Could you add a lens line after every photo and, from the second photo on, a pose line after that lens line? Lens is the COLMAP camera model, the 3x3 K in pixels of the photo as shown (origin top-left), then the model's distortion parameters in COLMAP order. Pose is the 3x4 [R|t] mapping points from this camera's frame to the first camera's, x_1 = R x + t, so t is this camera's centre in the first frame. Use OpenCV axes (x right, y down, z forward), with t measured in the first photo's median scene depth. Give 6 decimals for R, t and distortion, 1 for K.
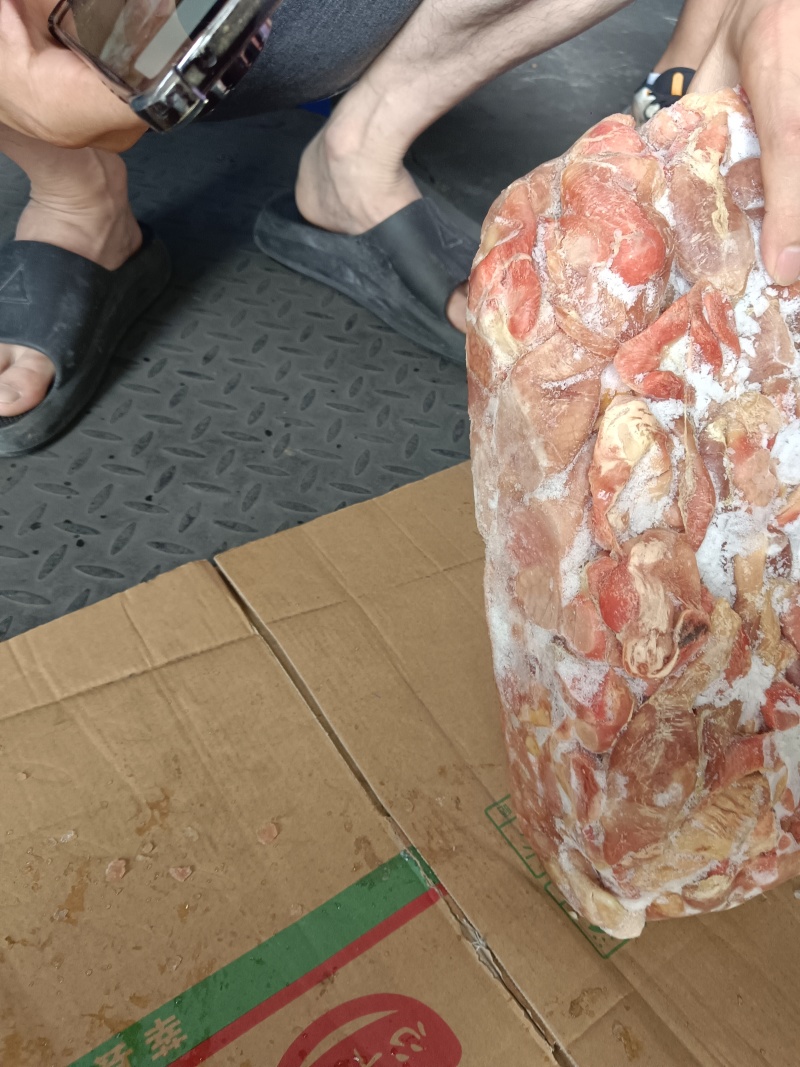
lens RADIAL K [[879.4, 0, 400.0], [0, 879.4, 533.5], [0, 0, 1]] dist [0.094194, -0.325139]
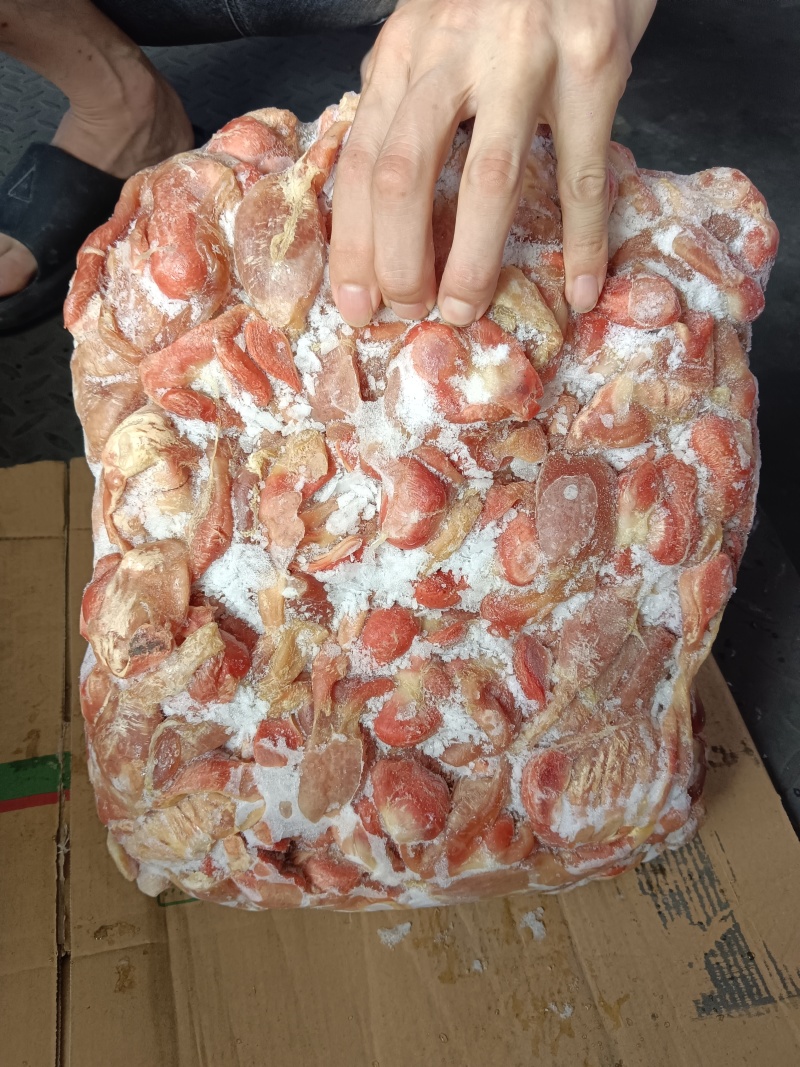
lens RADIAL K [[859.6, 0, 401.1], [0, 859.6, 544.4], [0, 0, 1]] dist [0.073951, -0.207981]
pose [[0.917126, 0.268948, -0.294187, 0.814003], [-0.230997, 0.960105, 0.157603, -0.216105], [0.324837, -0.076585, 0.942664, 0.140170]]
